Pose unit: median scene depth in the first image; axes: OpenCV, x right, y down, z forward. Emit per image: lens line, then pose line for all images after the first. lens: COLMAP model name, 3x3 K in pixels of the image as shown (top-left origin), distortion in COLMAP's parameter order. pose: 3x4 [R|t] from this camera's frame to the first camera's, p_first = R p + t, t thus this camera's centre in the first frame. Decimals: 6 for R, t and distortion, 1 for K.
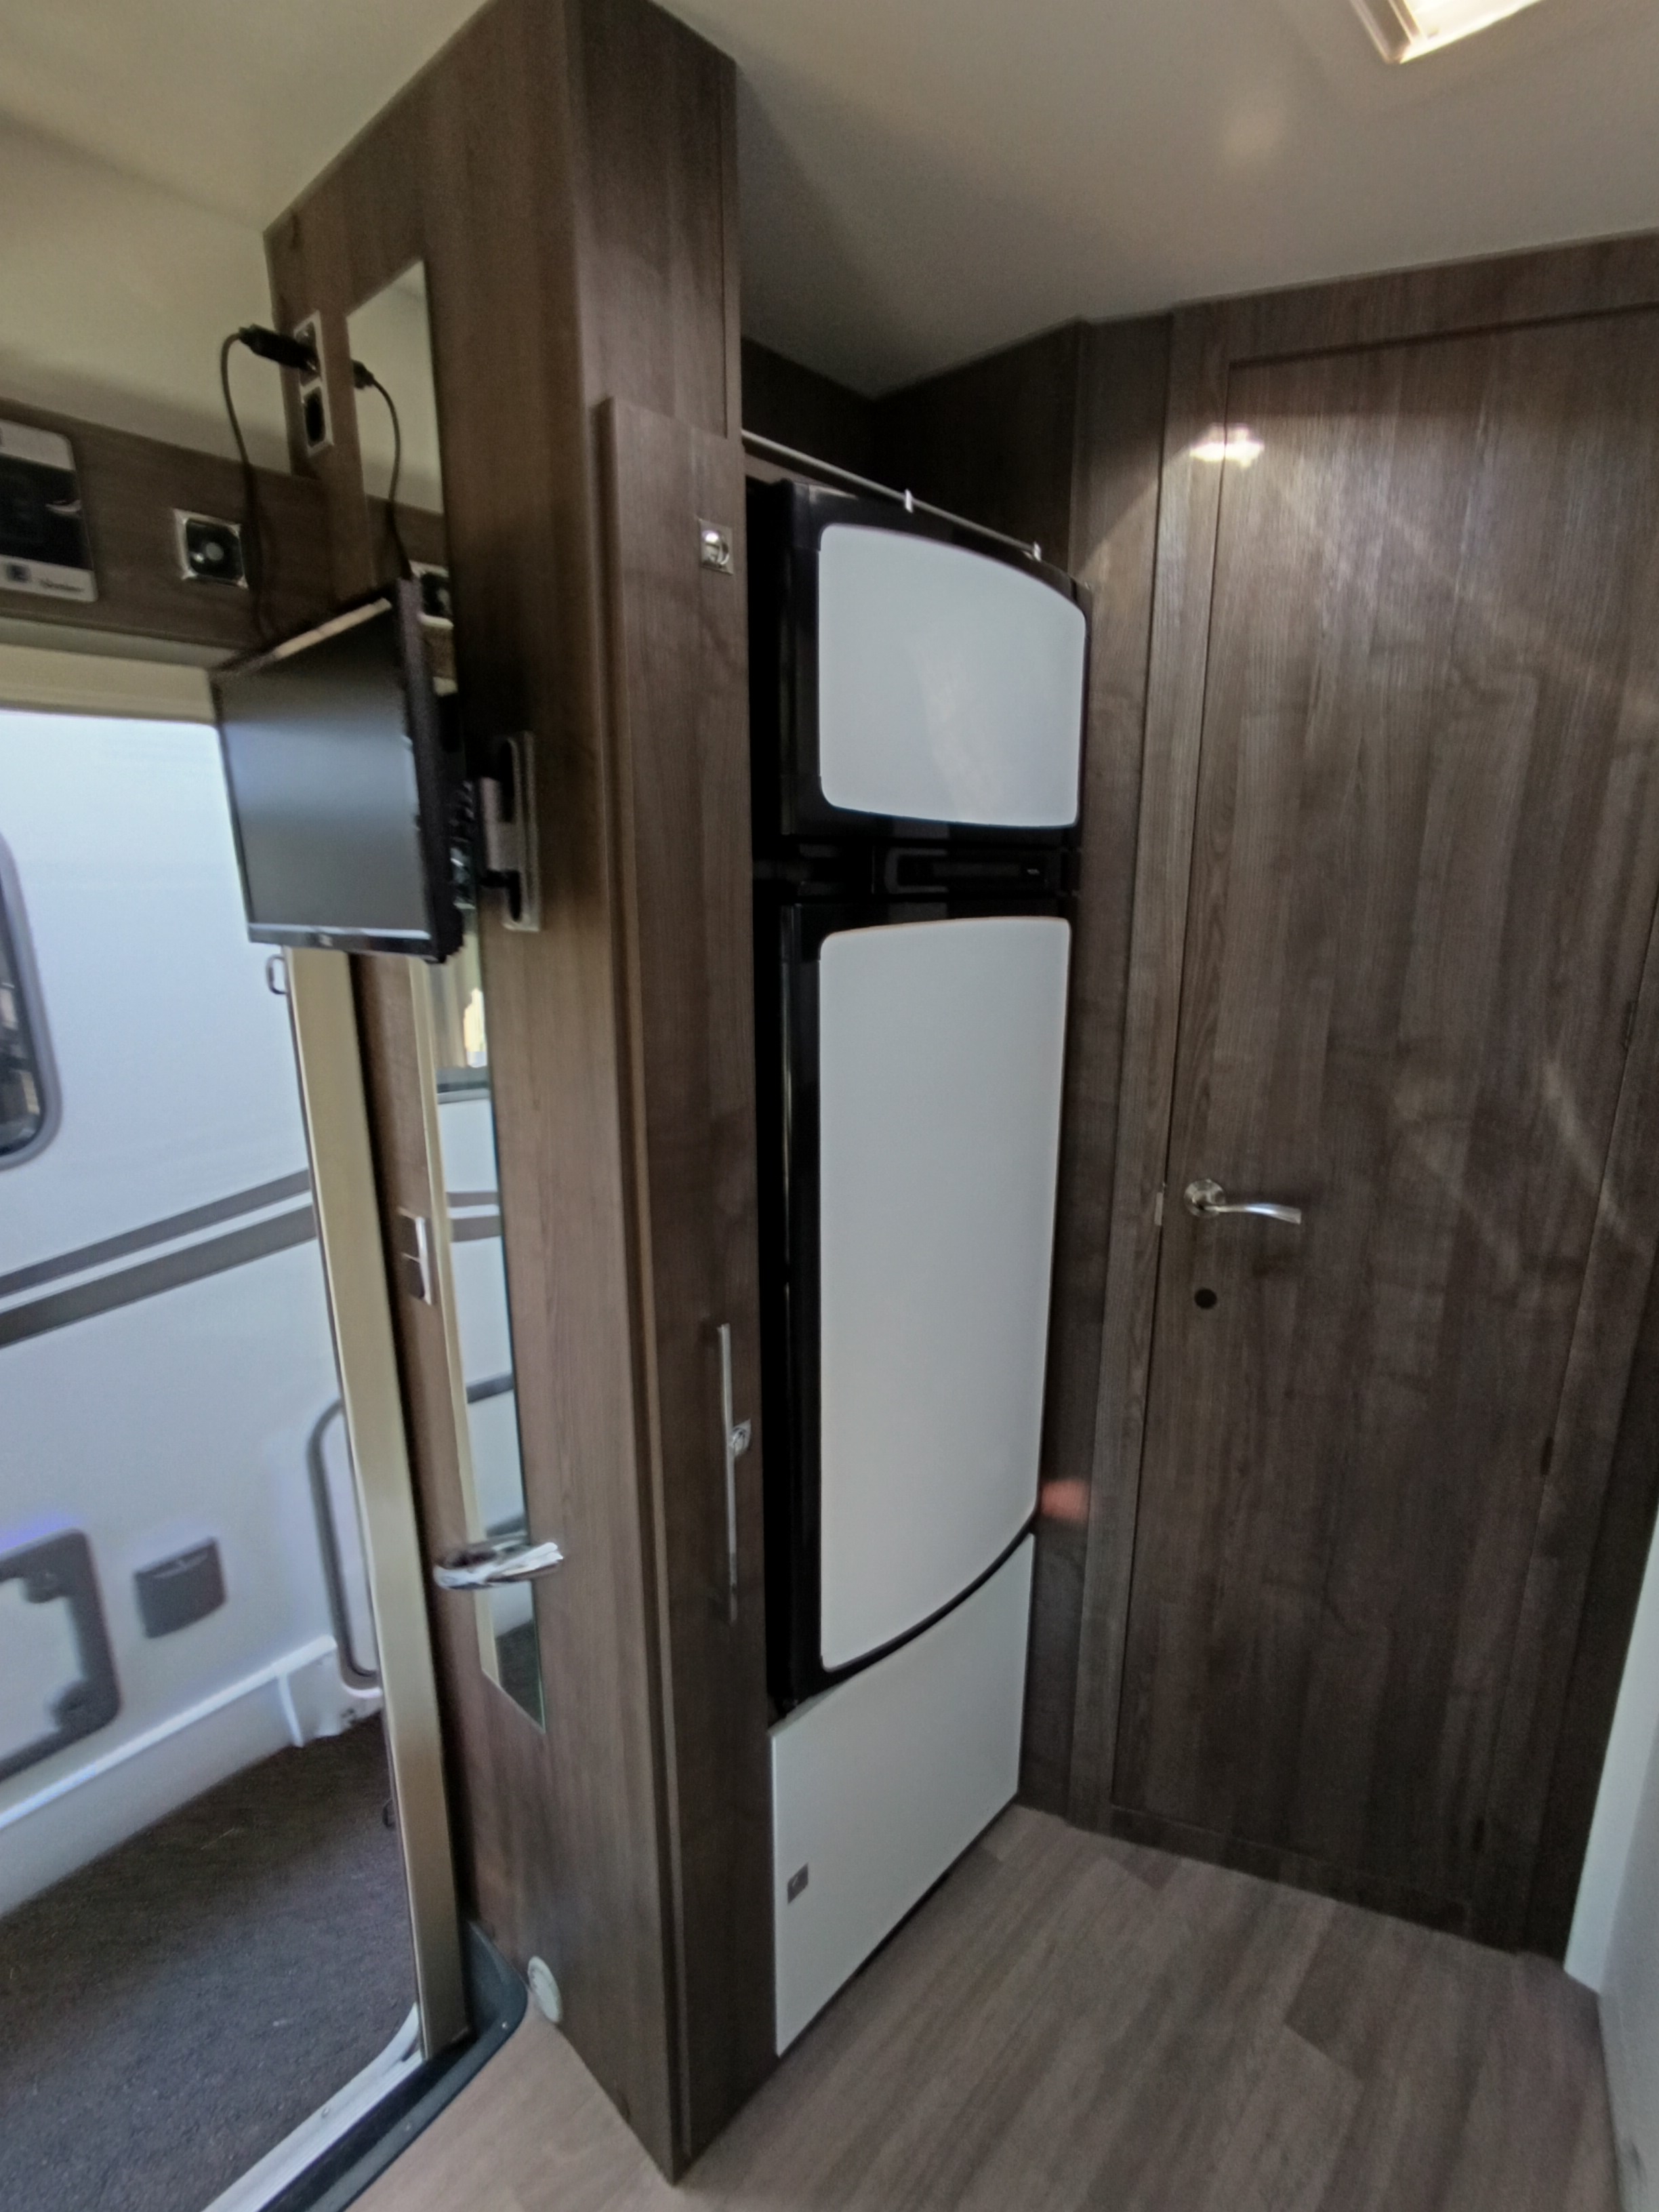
lens RADIAL K [[1026.2, 0, 854.3], [0, 1026.2, 1137.9], [0, 0, 1]] dist [-0.021125, 0.016780]
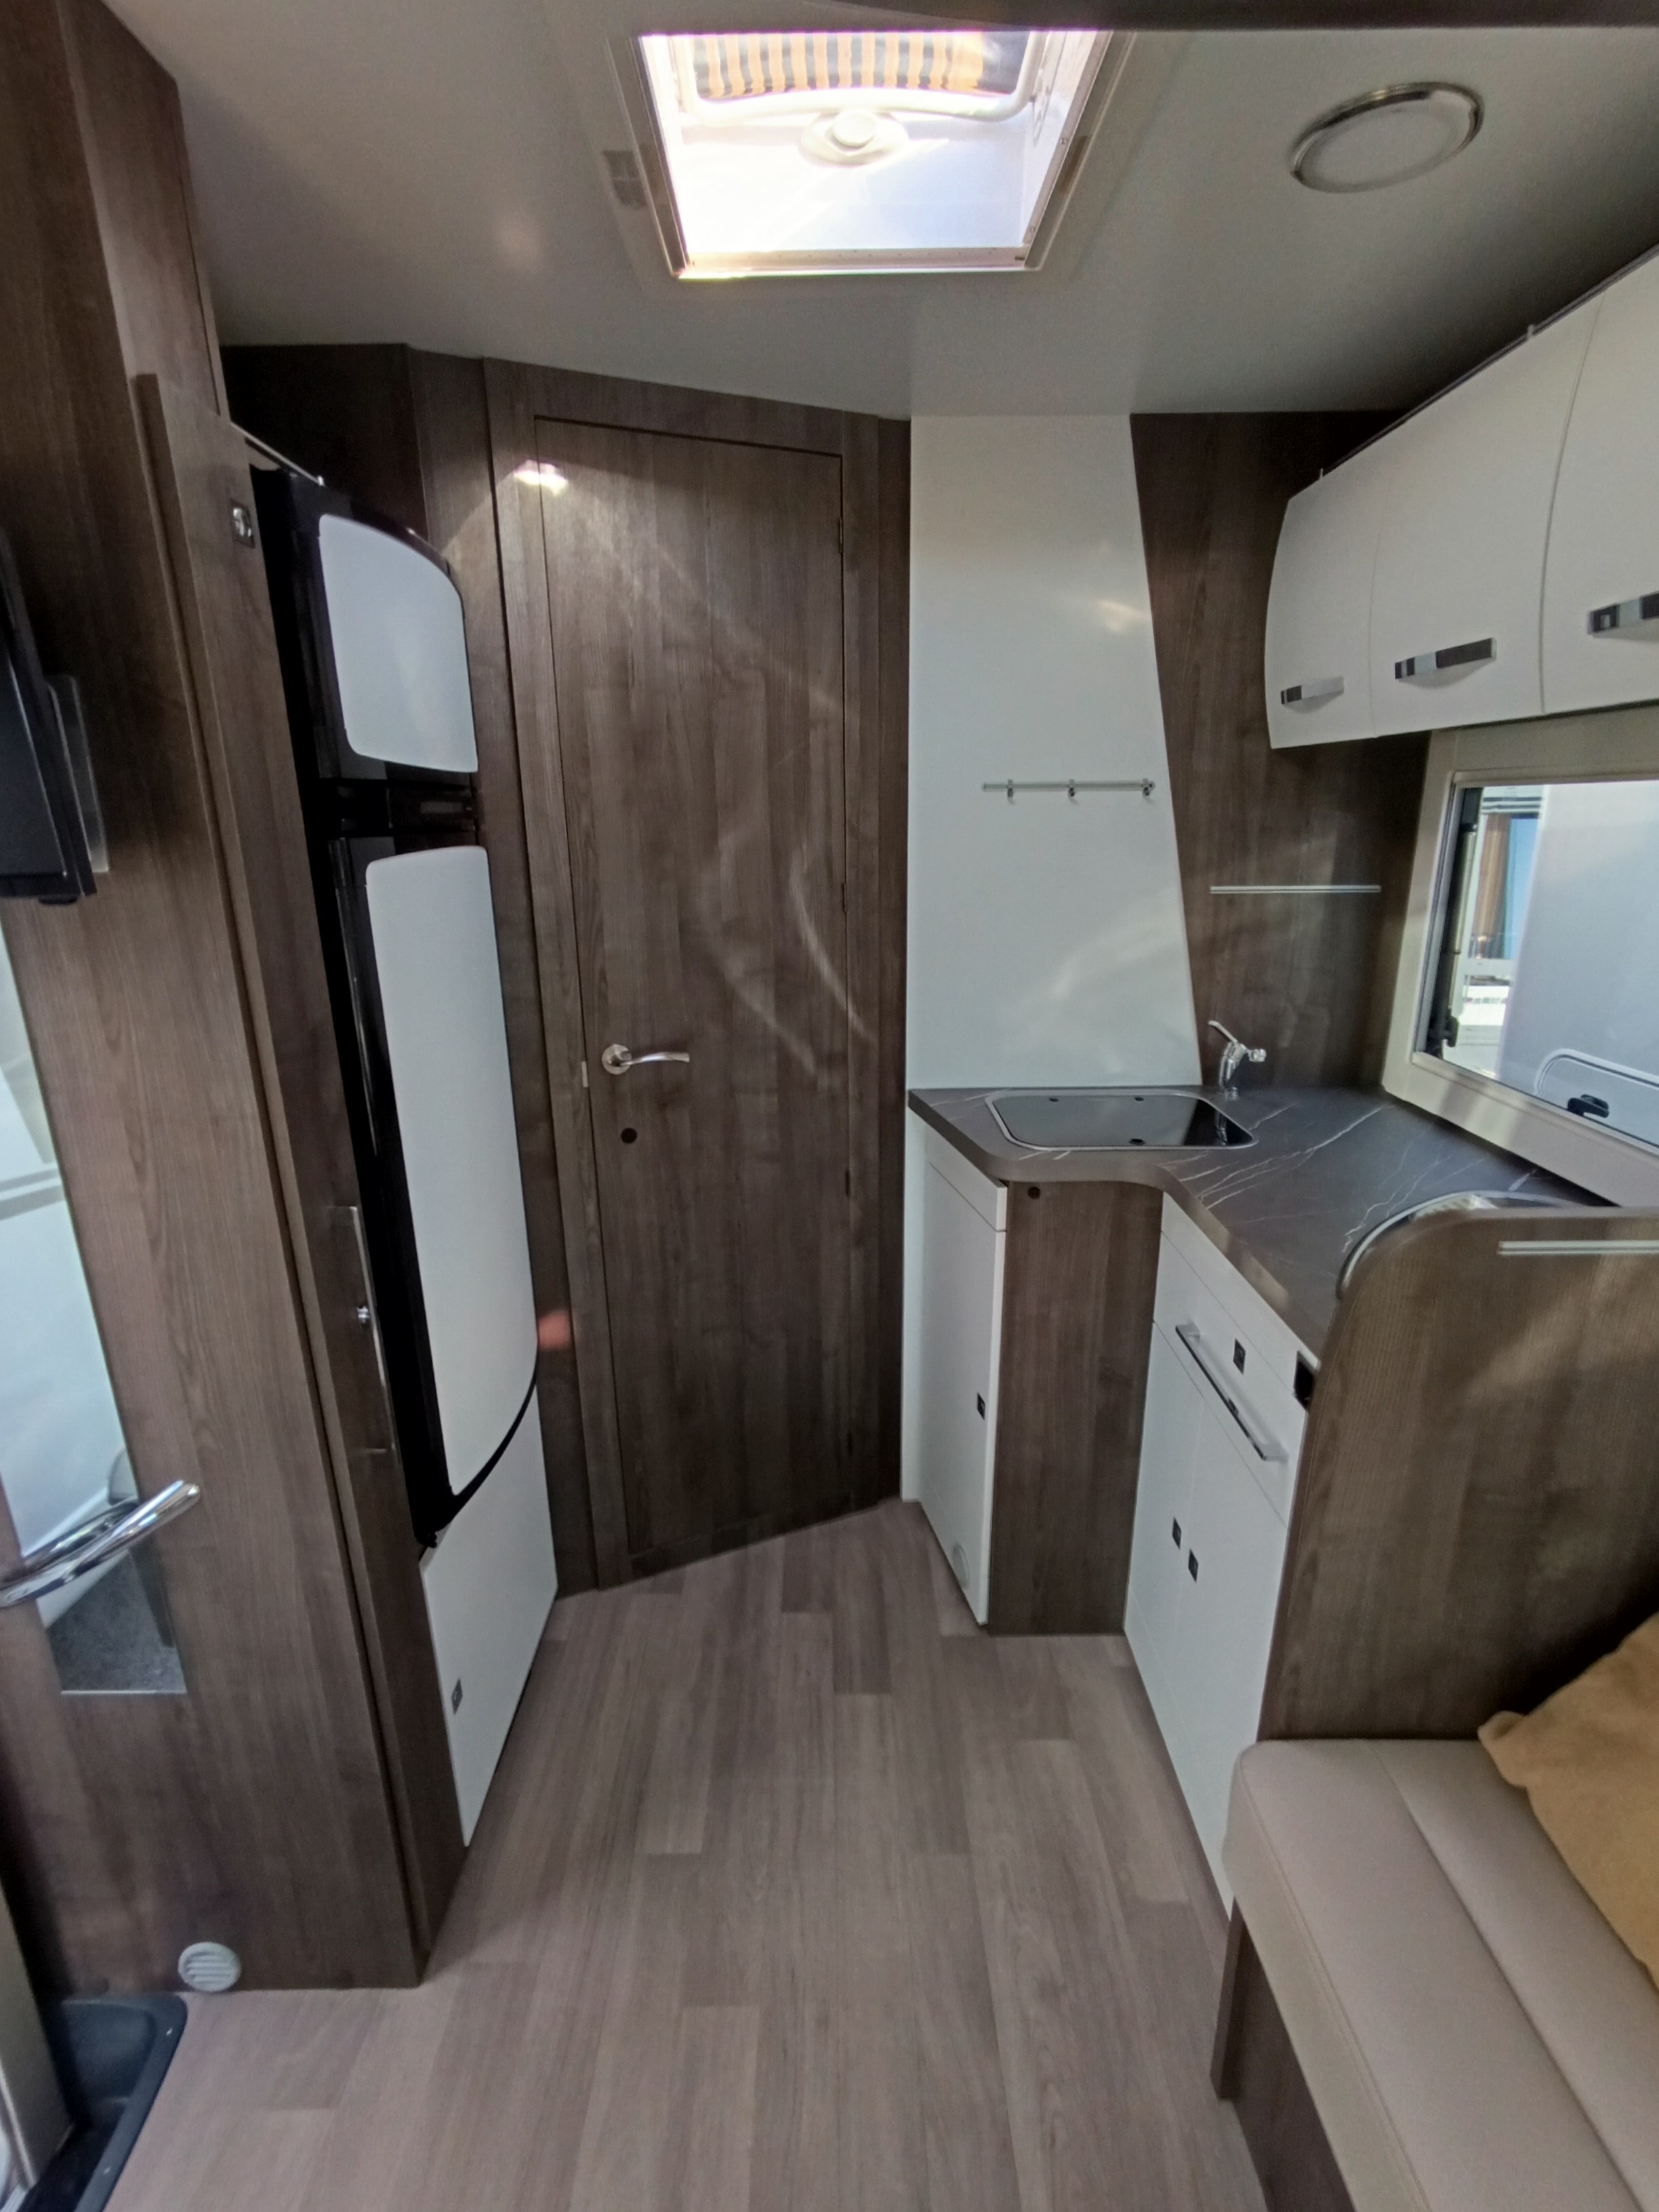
lens RADIAL K [[1026.2, 0, 821.1], [0, 1026.2, 1120.2], [0, 0, 1]] dist [-0.021125, 0.016780]
pose [[0.737329, -0.209506, 0.642225, -0.346842], [0.185337, 0.976950, 0.105916, 0.048405], [-0.649612, 0.040933, 0.759163, -0.171832]]
